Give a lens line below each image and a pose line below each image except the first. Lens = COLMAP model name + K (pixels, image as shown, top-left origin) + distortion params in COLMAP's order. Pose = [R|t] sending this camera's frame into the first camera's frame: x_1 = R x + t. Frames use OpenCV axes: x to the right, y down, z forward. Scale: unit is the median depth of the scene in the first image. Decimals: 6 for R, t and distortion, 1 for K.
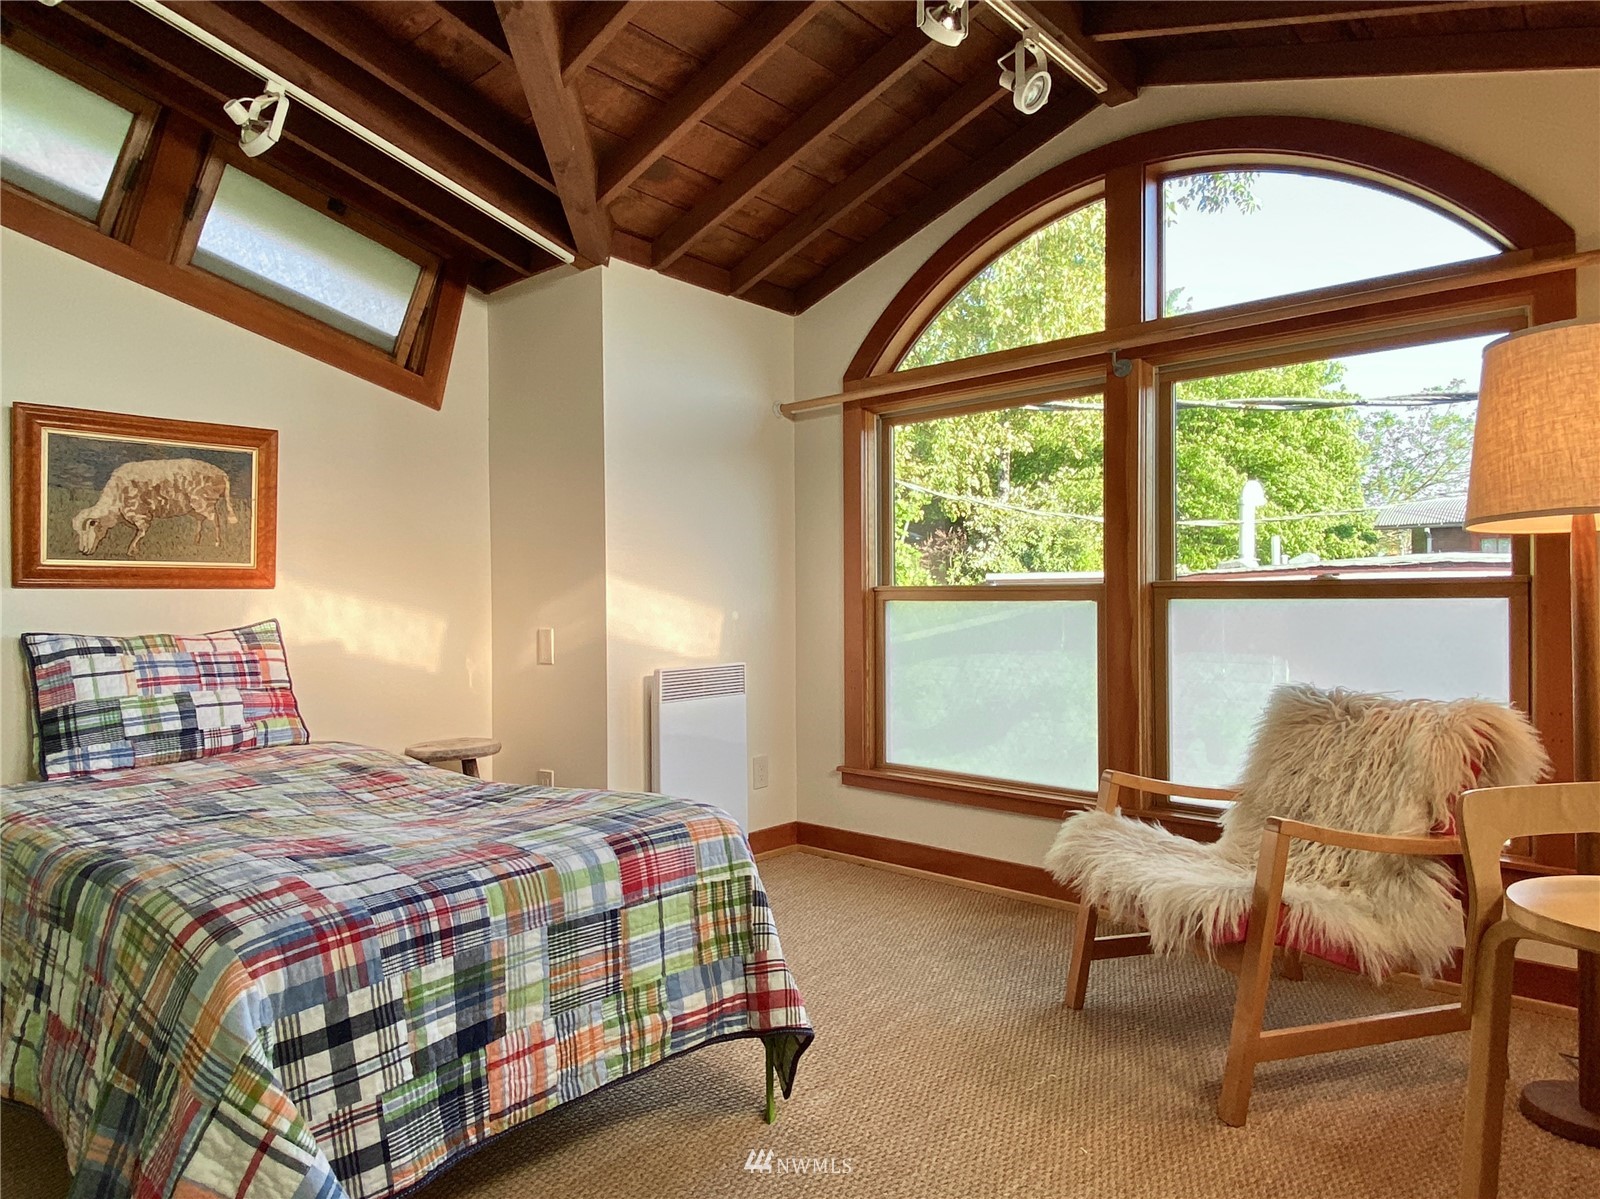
lens RADIAL K [[975.9, 0, 800.0], [0, 975.9, 601.2], [0, 0, 1]] dist [-0.007251, -0.002628]
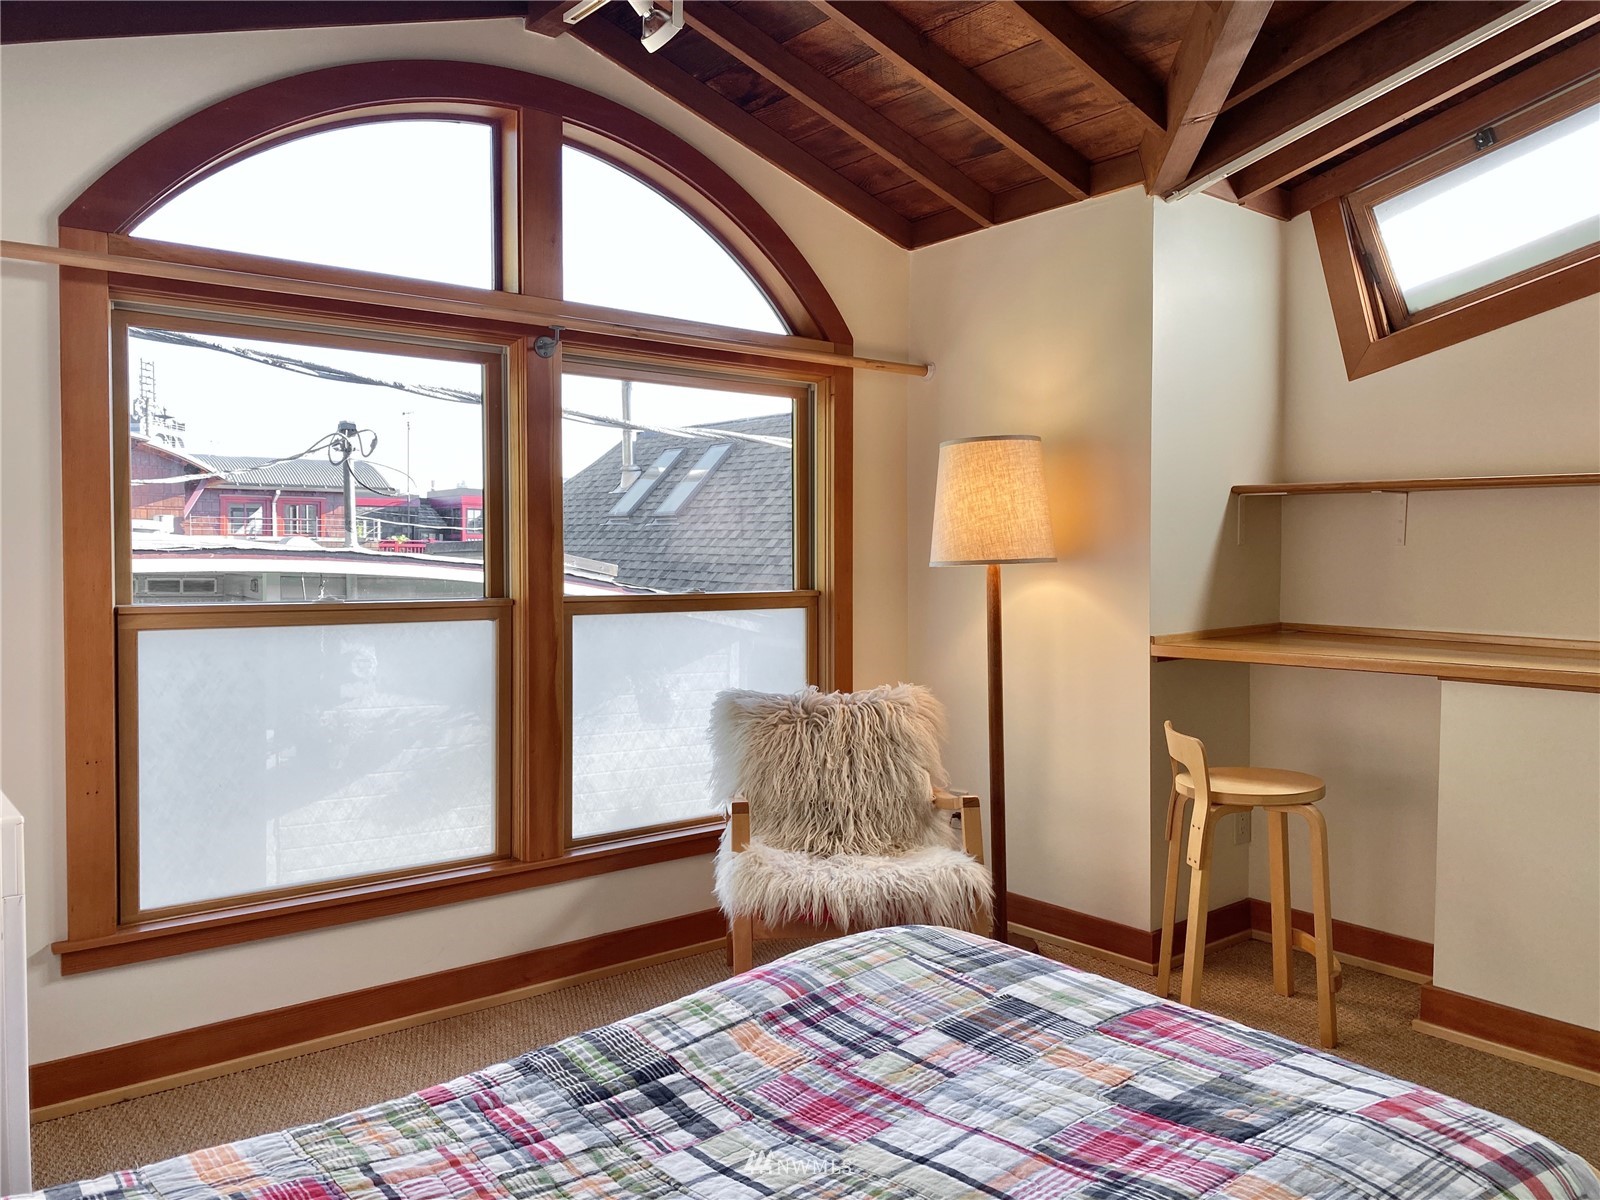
lens RADIAL K [[1208.6, 0, 800.0], [0, 1208.6, 591.6], [0, 0, 1]] dist [-0.003073, 0.000290]
pose [[0.154615, -0.016866, 0.987831, -0.684573], [0.002050, 0.999858, 0.016751, -0.043142], [-0.987973, -0.000564, 0.154627, 0.617138]]
